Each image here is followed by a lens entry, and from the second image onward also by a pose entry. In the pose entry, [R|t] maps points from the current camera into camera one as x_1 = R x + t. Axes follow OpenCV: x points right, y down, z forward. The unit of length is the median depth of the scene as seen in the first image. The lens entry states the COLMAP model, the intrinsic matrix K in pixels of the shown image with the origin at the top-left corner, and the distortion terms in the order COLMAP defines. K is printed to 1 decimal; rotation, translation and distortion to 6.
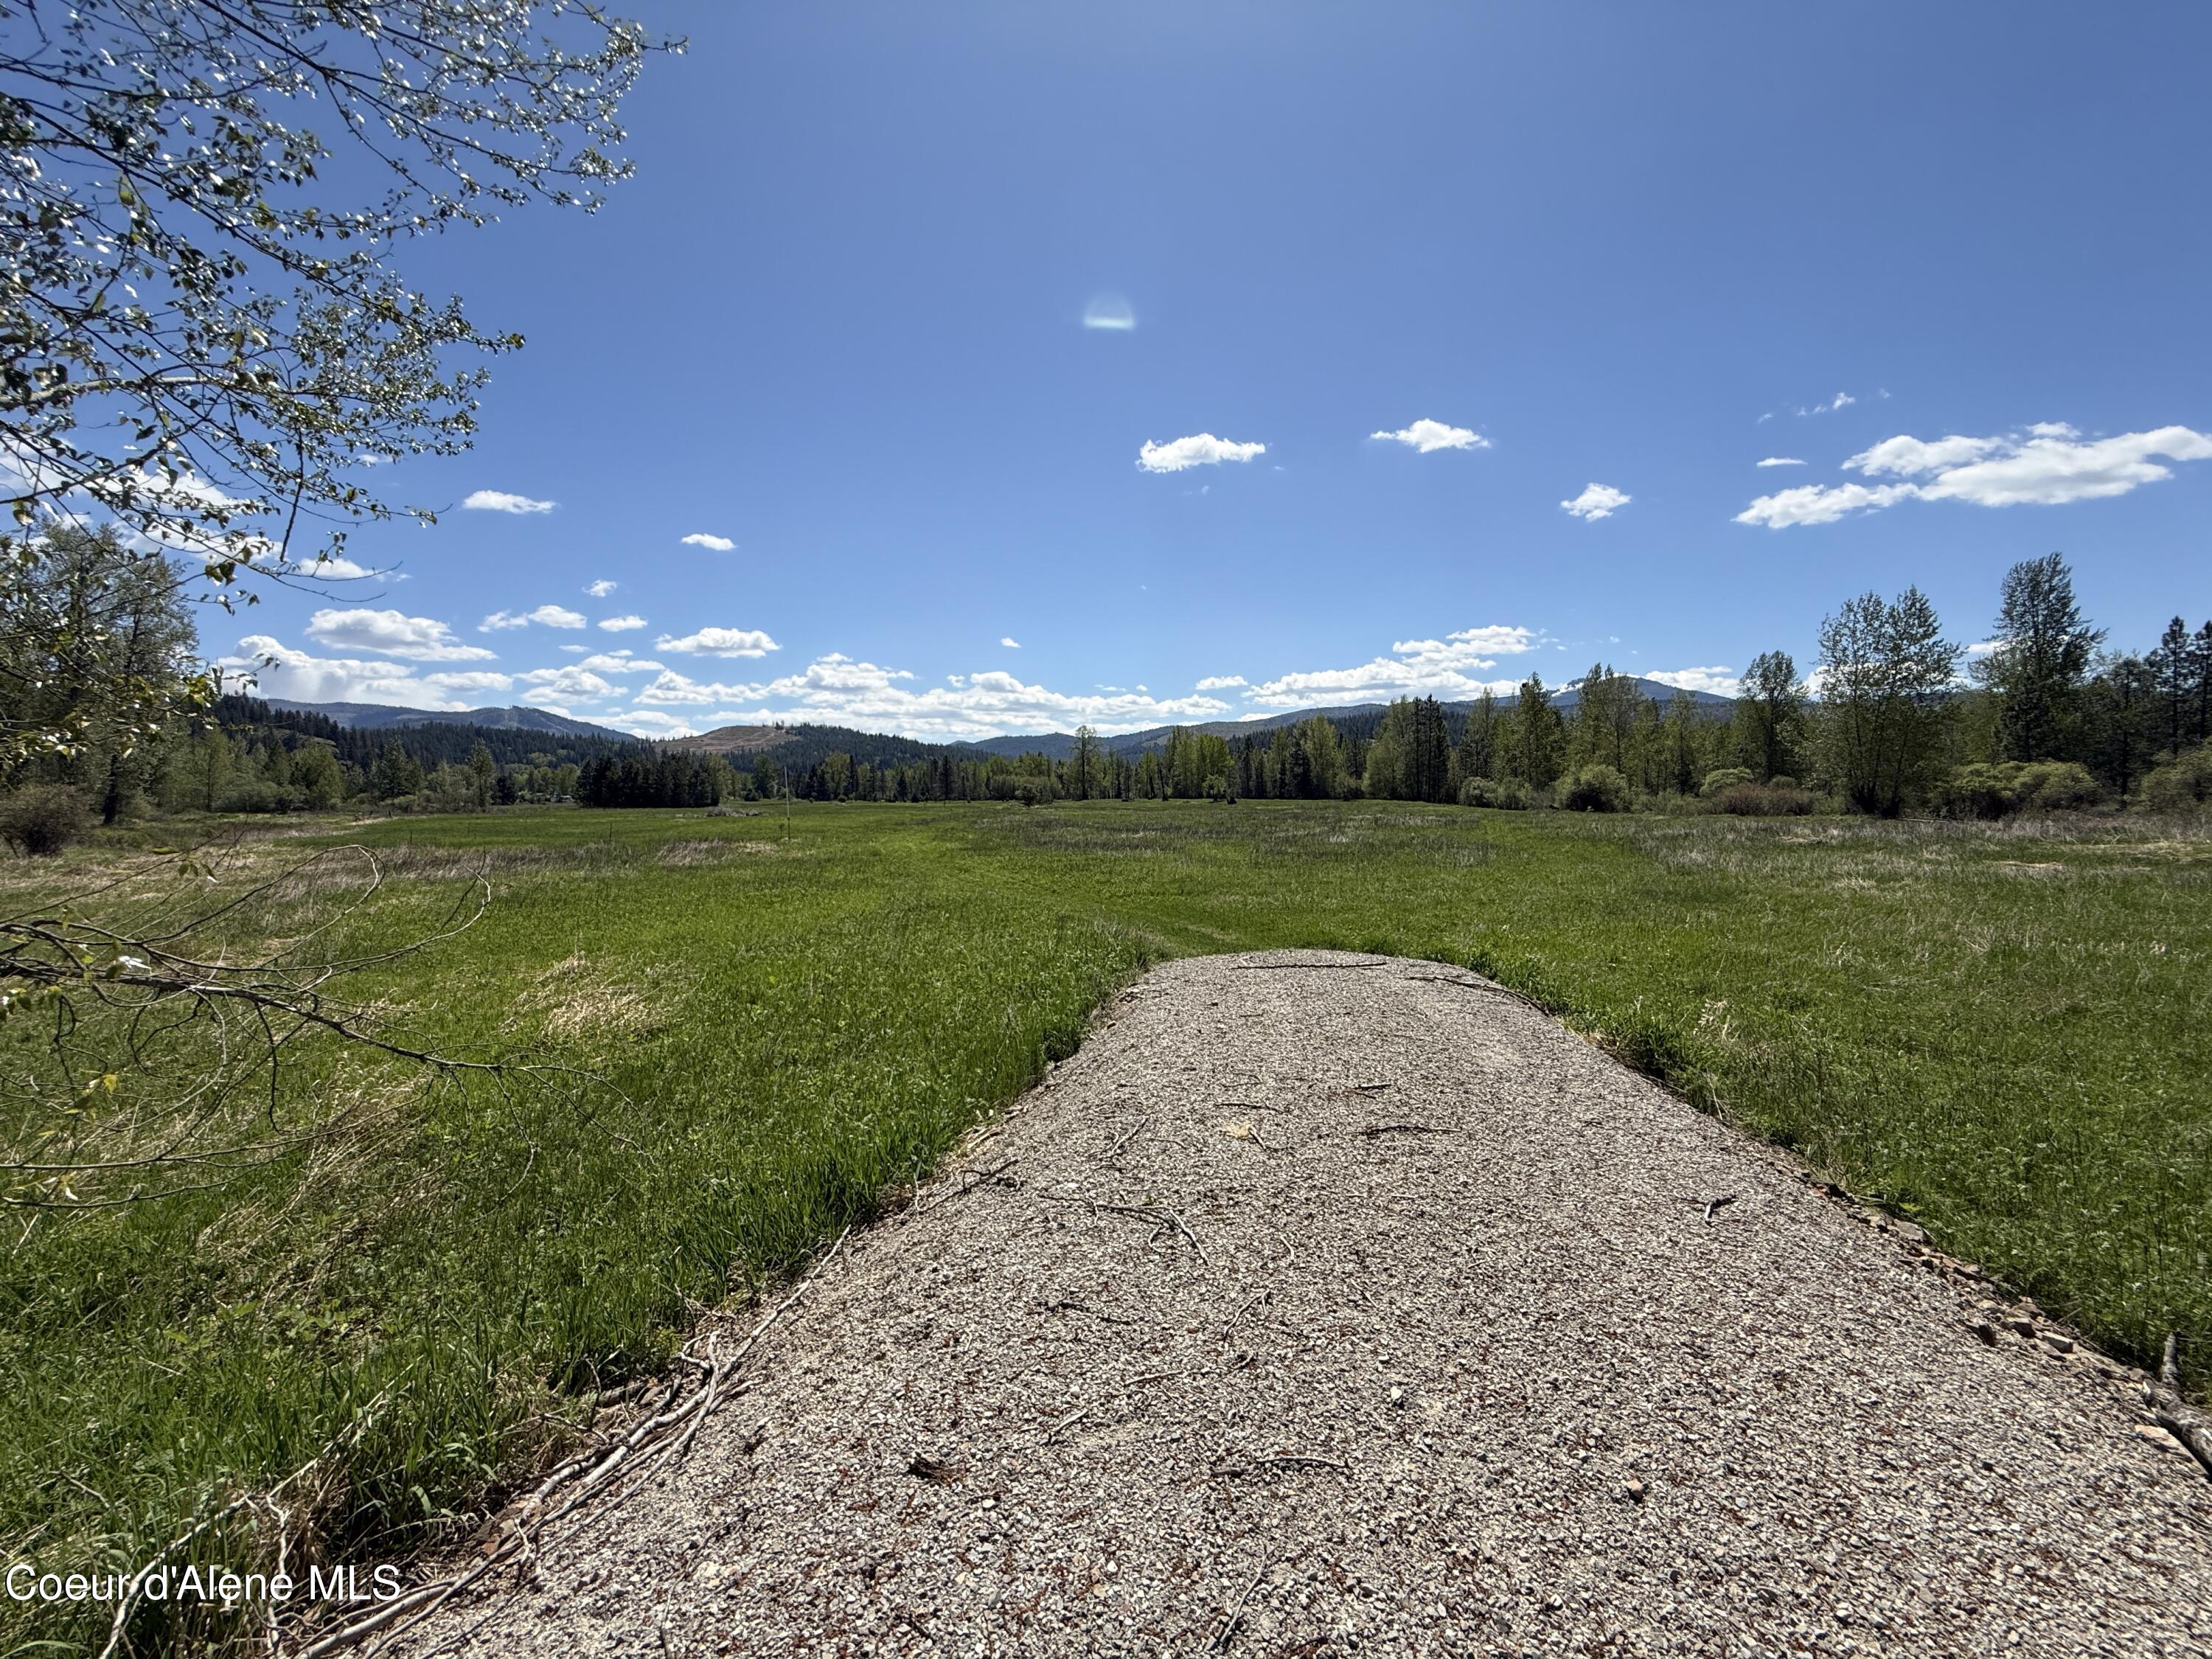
lens RADIAL K [[887.5, 0, 1102.6], [0, 887.5, 819.8], [0, 0, 1]] dist [-0.001453, -0.000160]
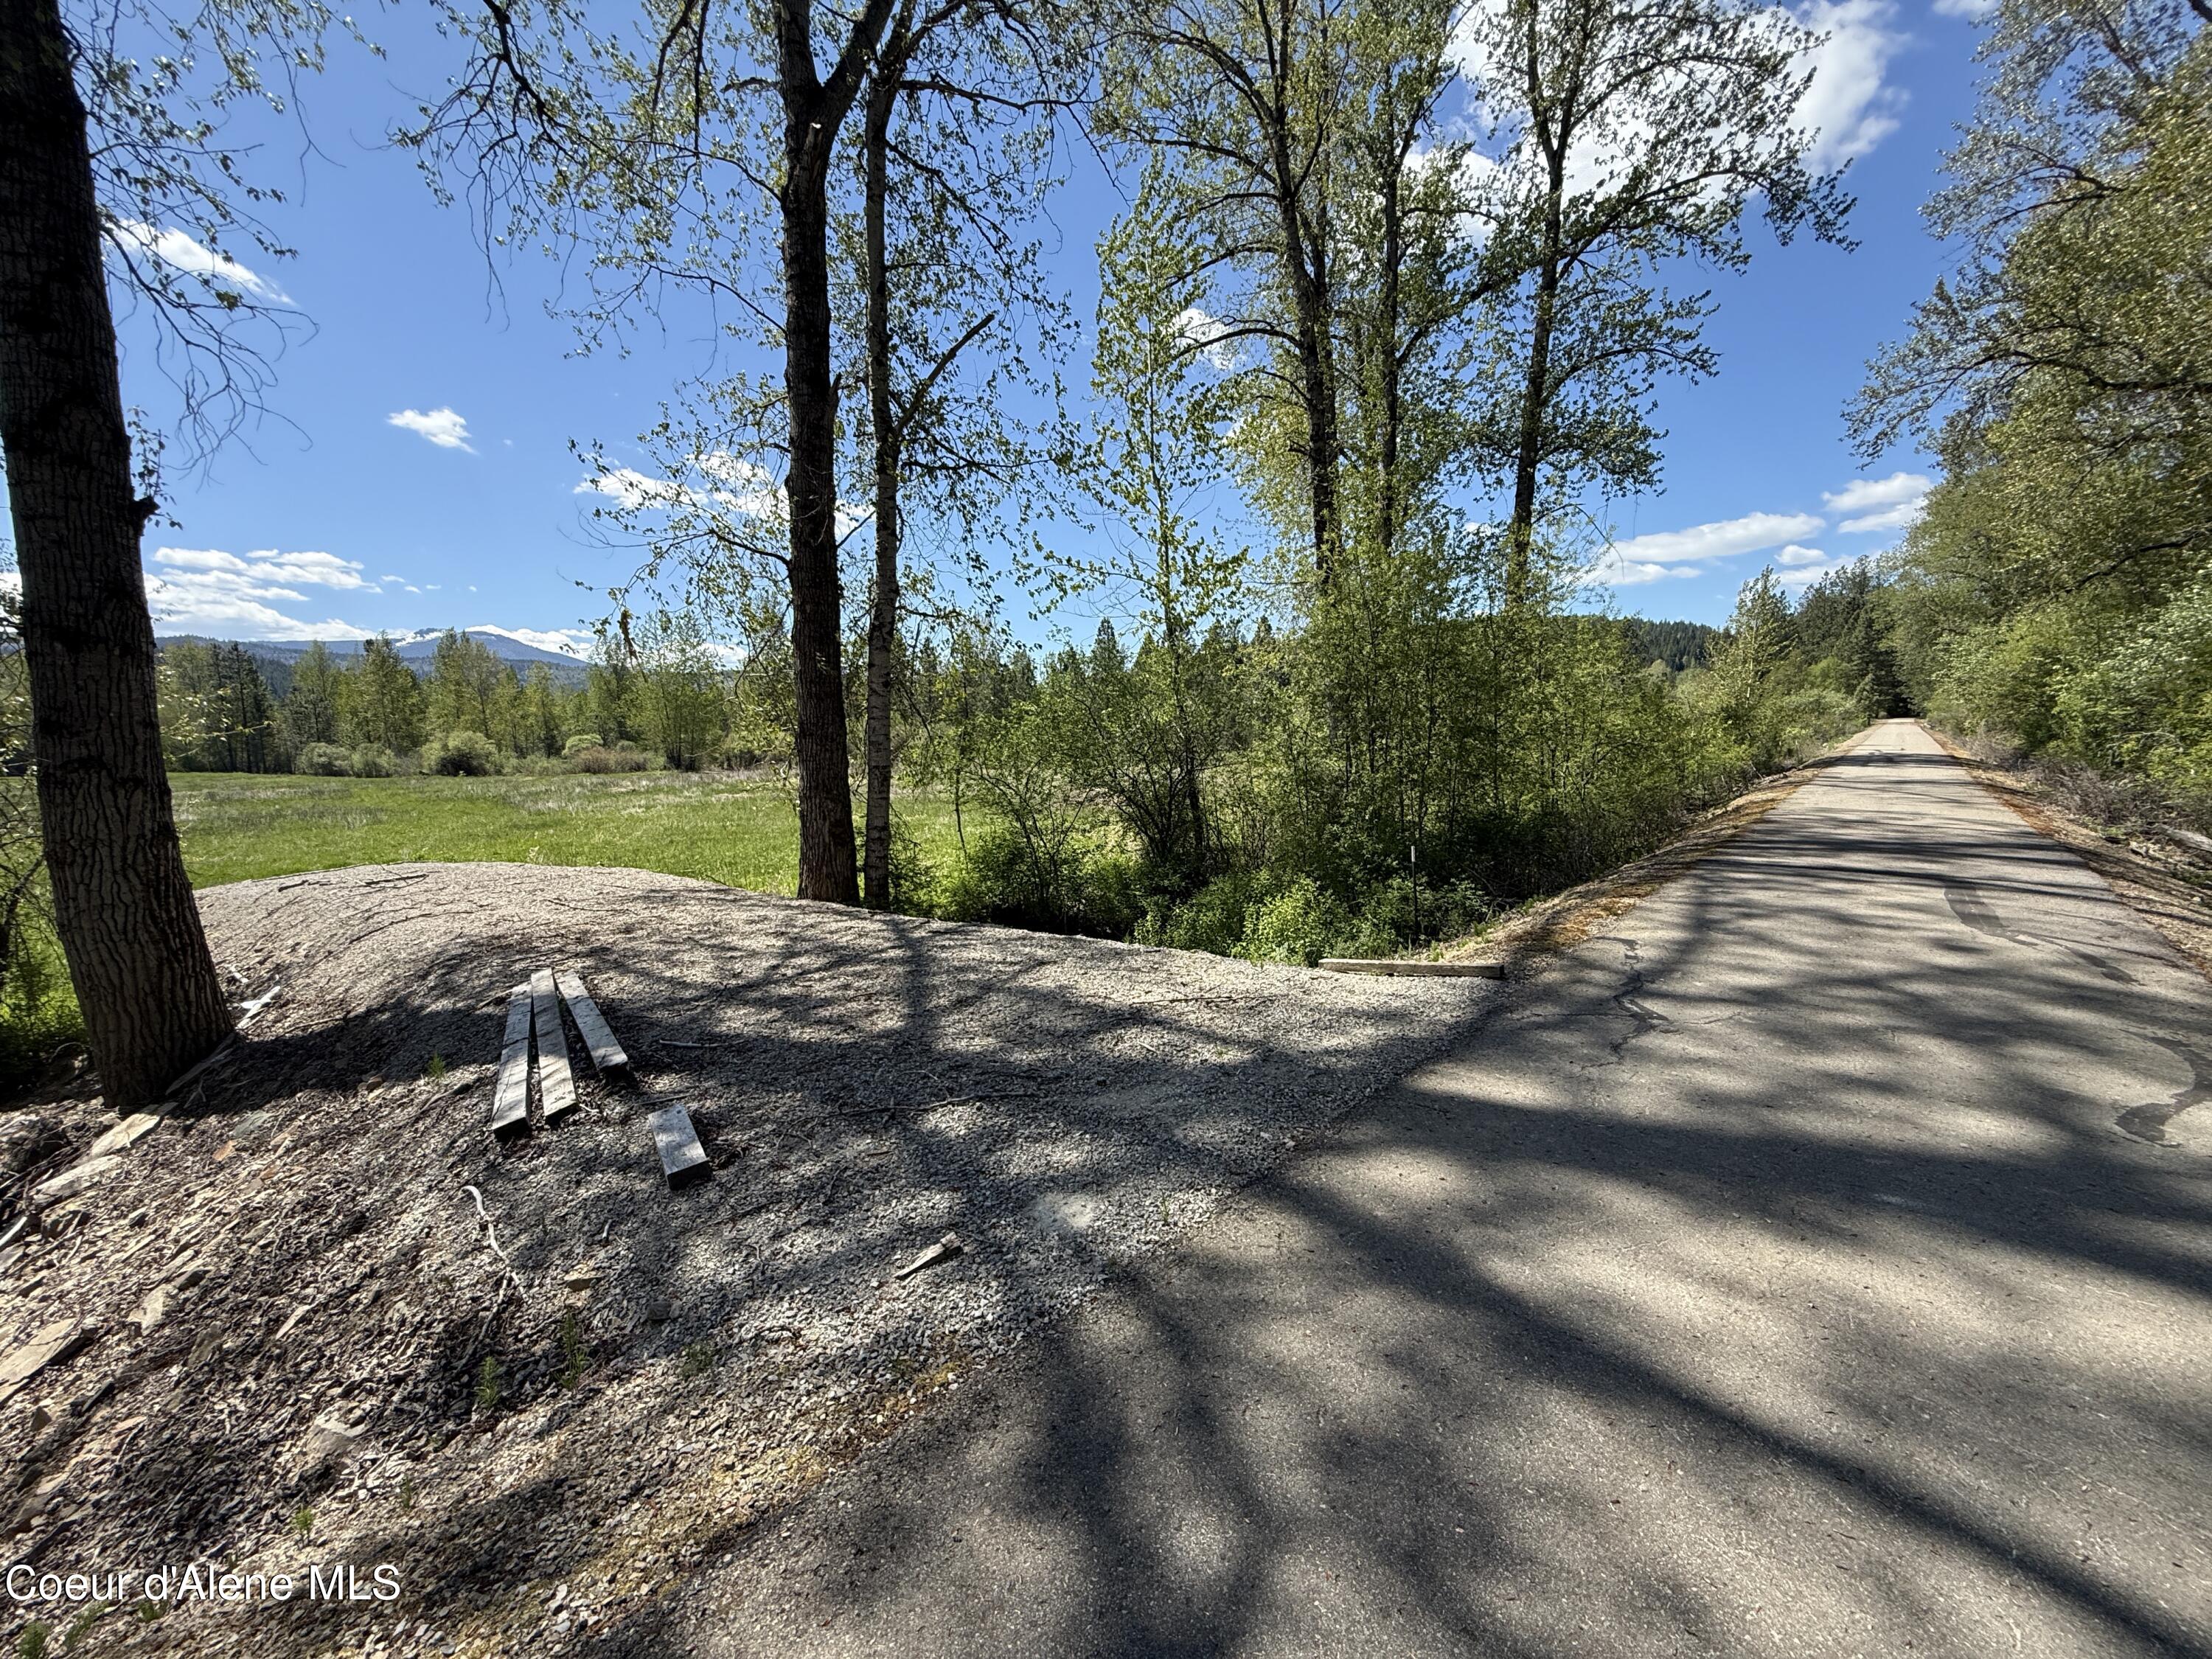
lens RADIAL K [[887.5, 0, 1103.1], [0, 887.5, 840.6], [0, 0, 1]] dist [-0.001453, -0.000160]
pose [[0.426509, -0.106924, 0.898141, -0.065488], [0.046768, 0.994267, 0.096159, 0.001087], [-0.903273, 0.000992, 0.429064, -0.114084]]
